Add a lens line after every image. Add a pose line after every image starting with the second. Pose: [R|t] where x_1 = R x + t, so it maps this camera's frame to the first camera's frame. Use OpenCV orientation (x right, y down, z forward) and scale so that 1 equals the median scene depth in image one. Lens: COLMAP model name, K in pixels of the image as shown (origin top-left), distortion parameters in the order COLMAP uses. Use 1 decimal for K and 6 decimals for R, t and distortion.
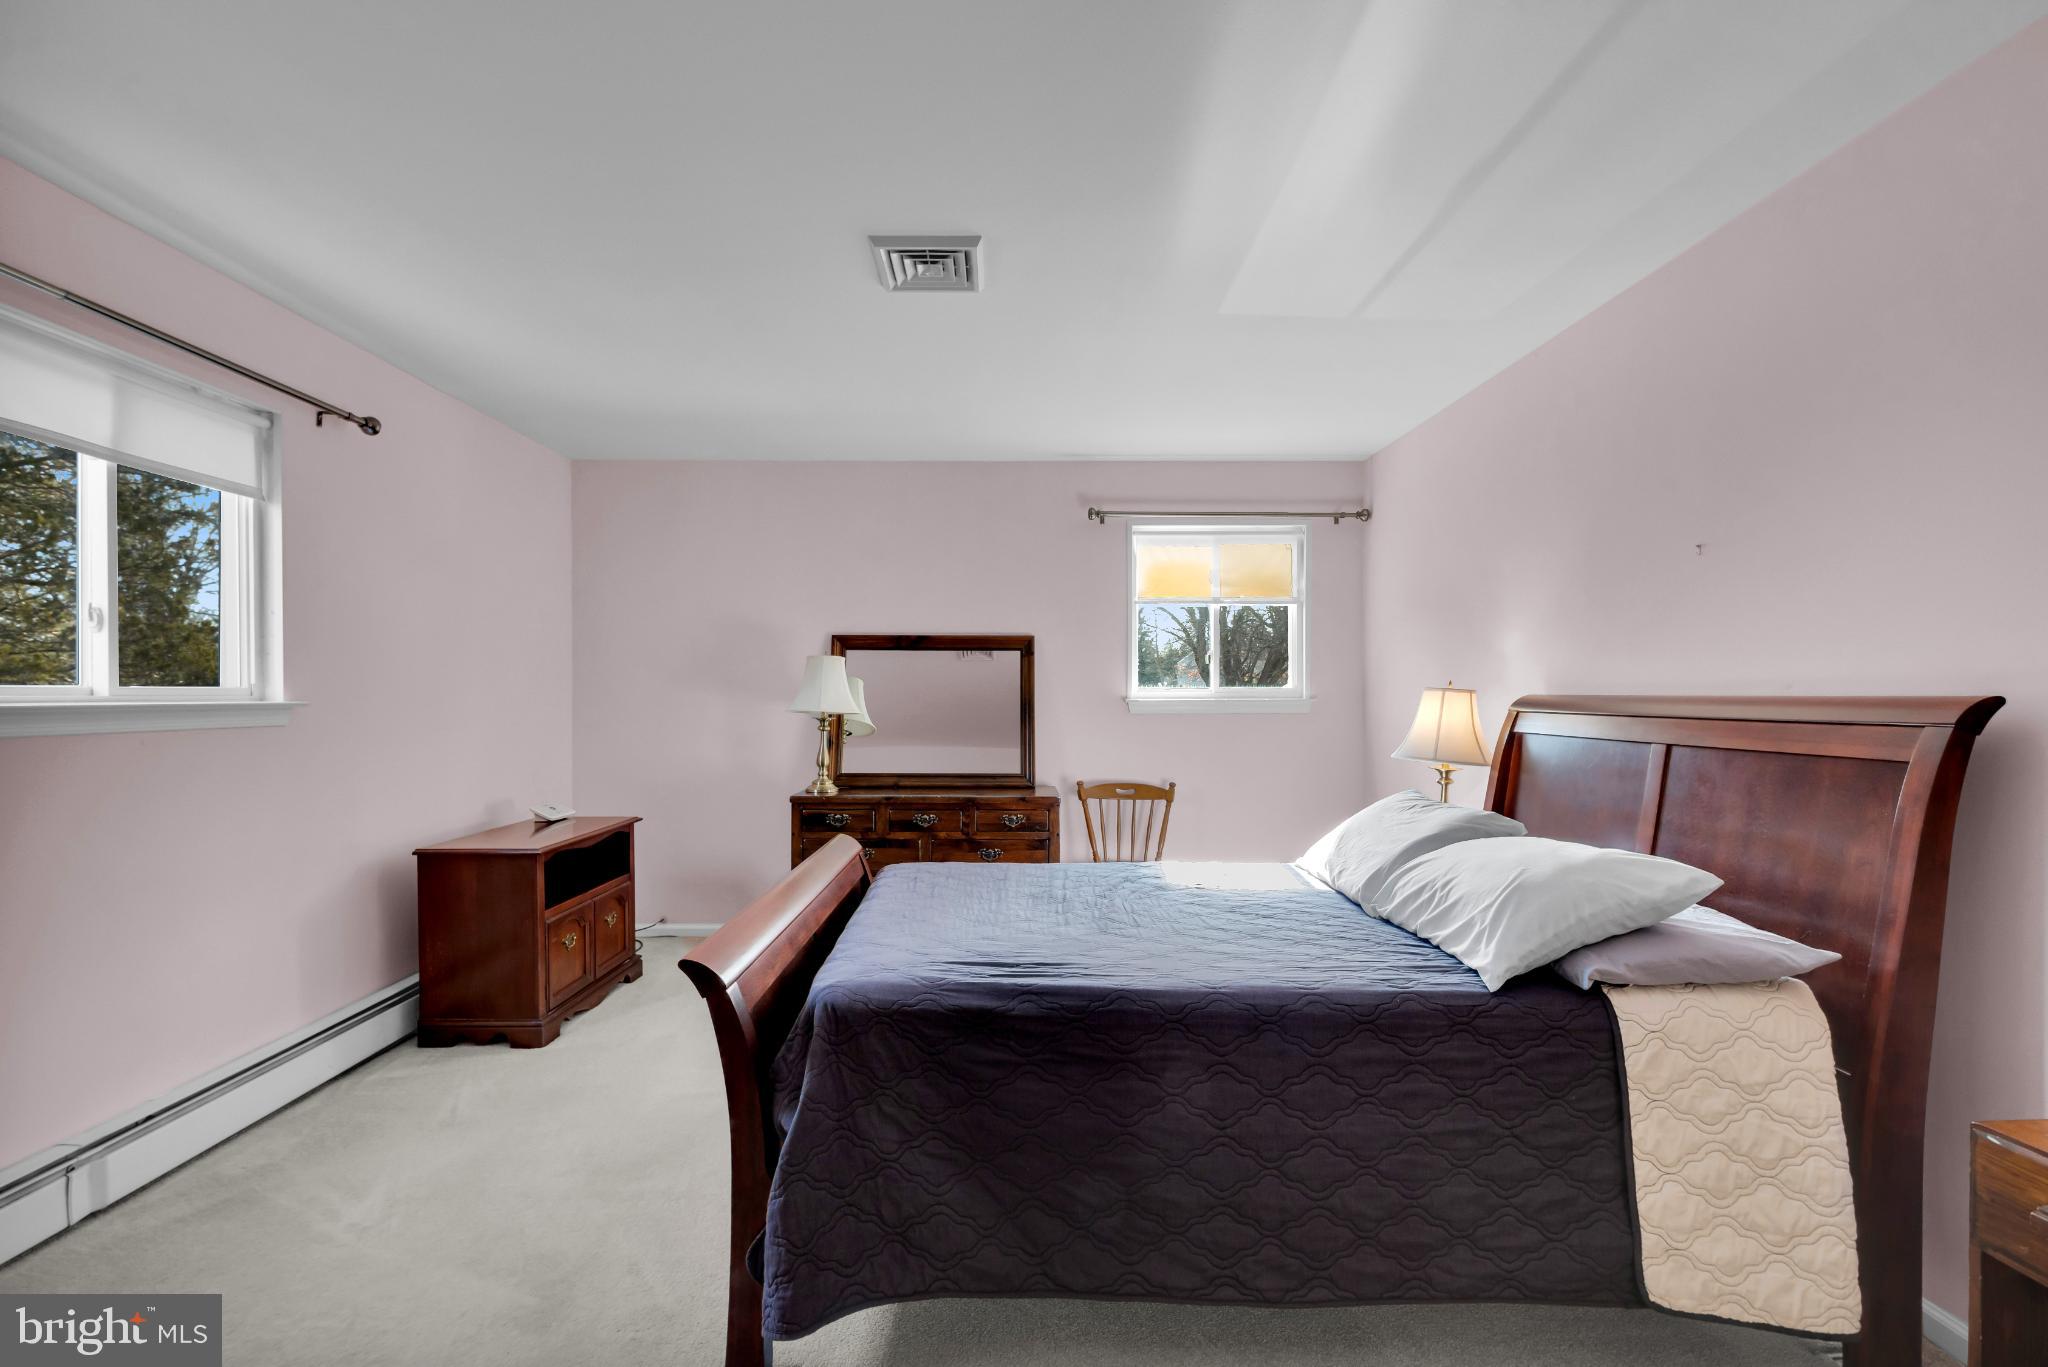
lens RADIAL K [[882.3, 0, 1022.0], [0, 882.3, 693.3], [0, 0, 1]] dist [-0.001129, 0.000135]
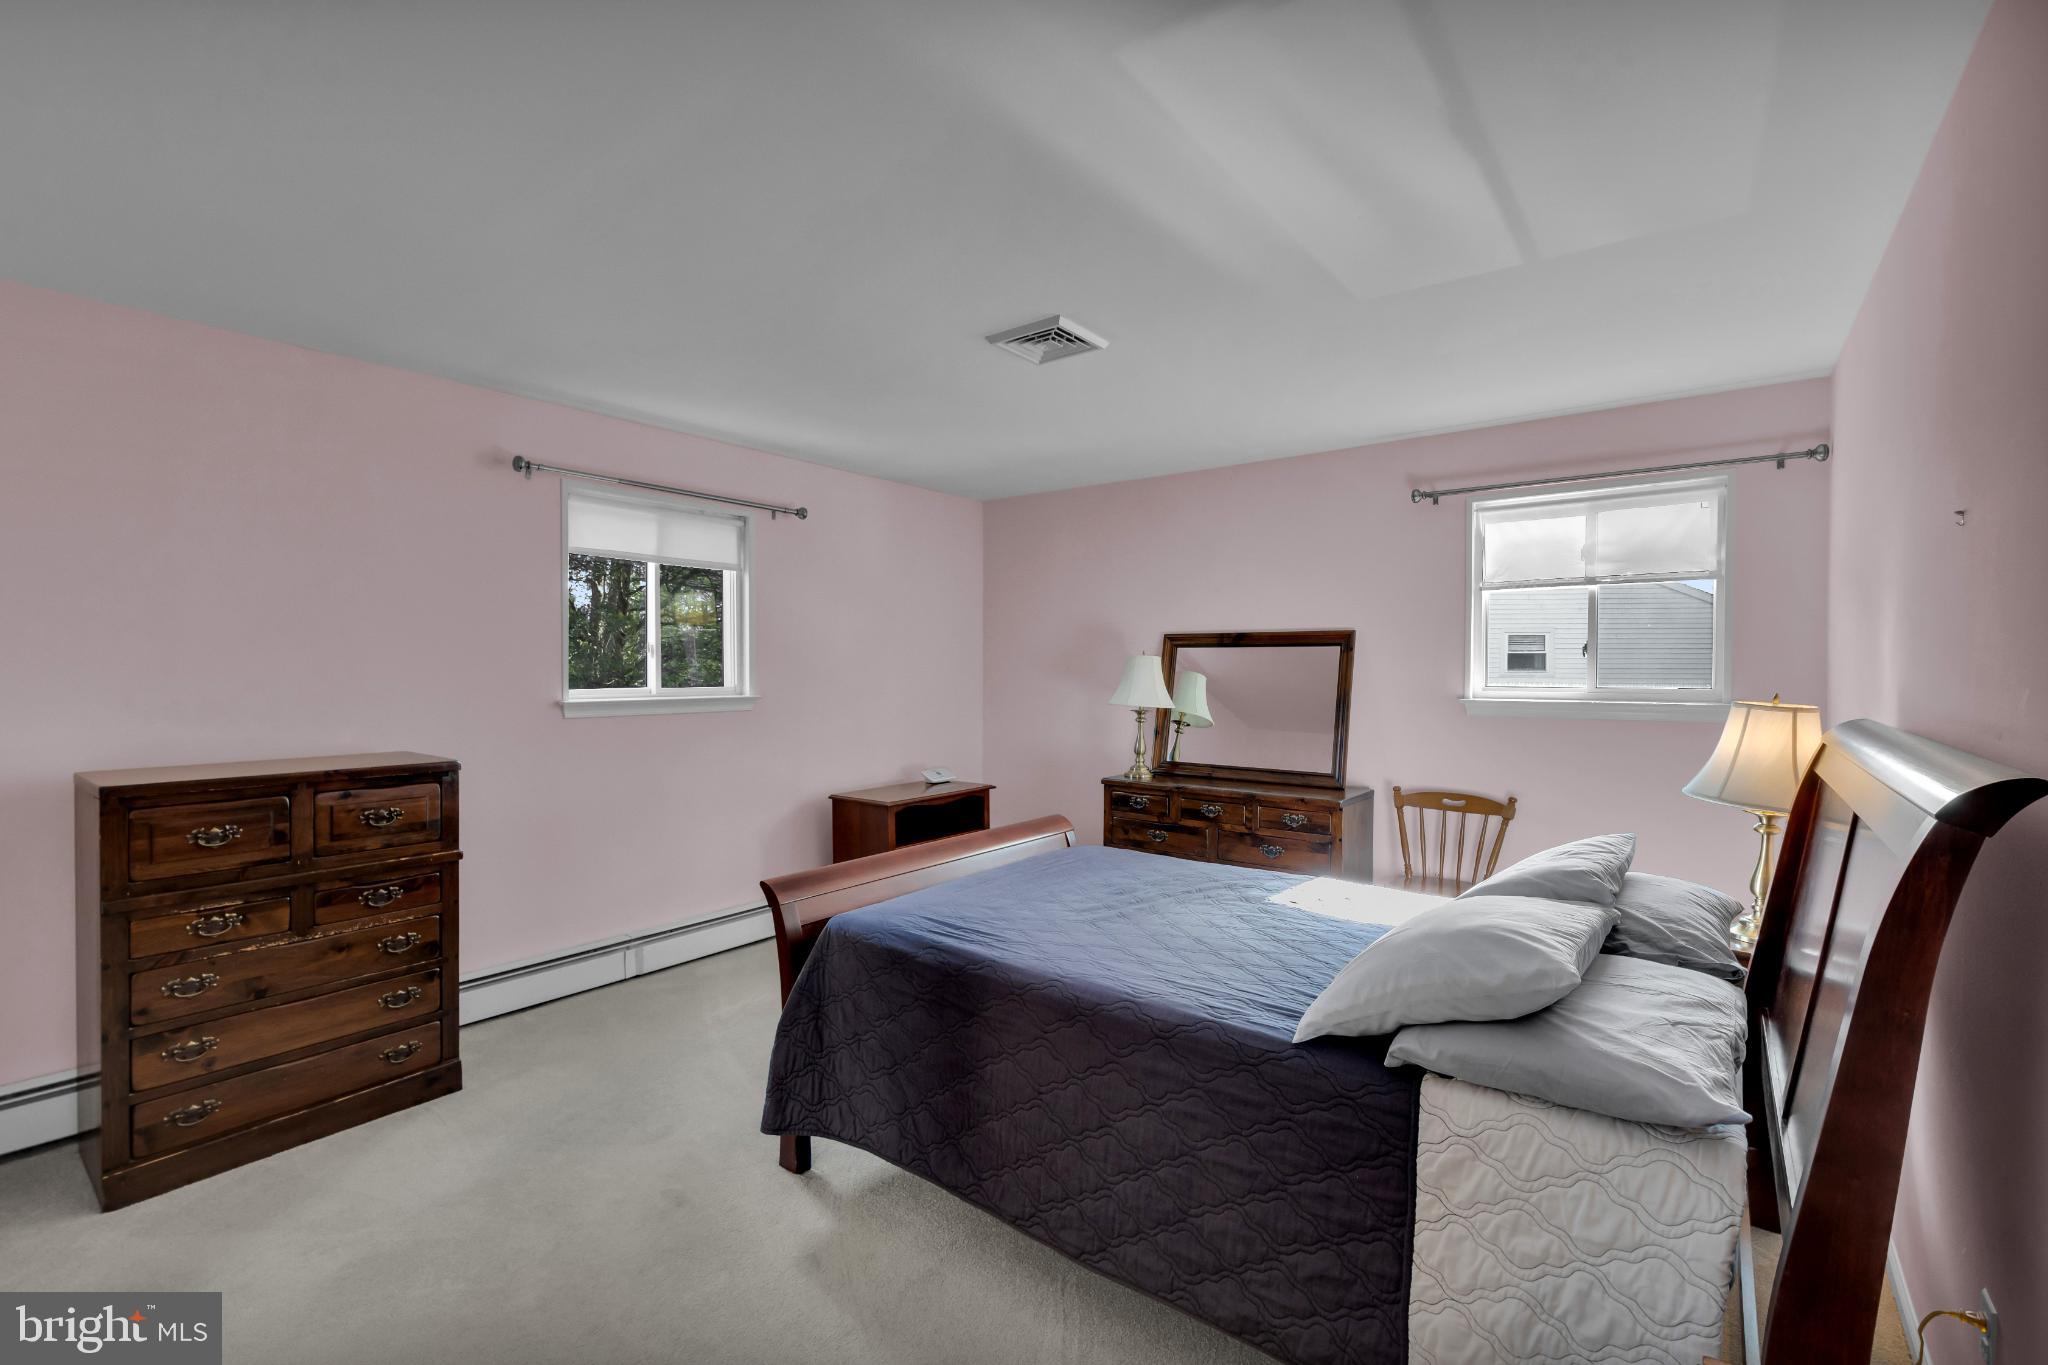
lens RADIAL K [[889.8, 0, 1025.0], [0, 889.8, 676.4], [0, 0, 1]] dist [-0.000519, 0.000162]
pose [[0.785045, 0.008463, -0.619381, 0.462102], [-0.000785, 0.999919, 0.012667, -0.038403], [0.619439, -0.009458, 0.784988, 0.029062]]
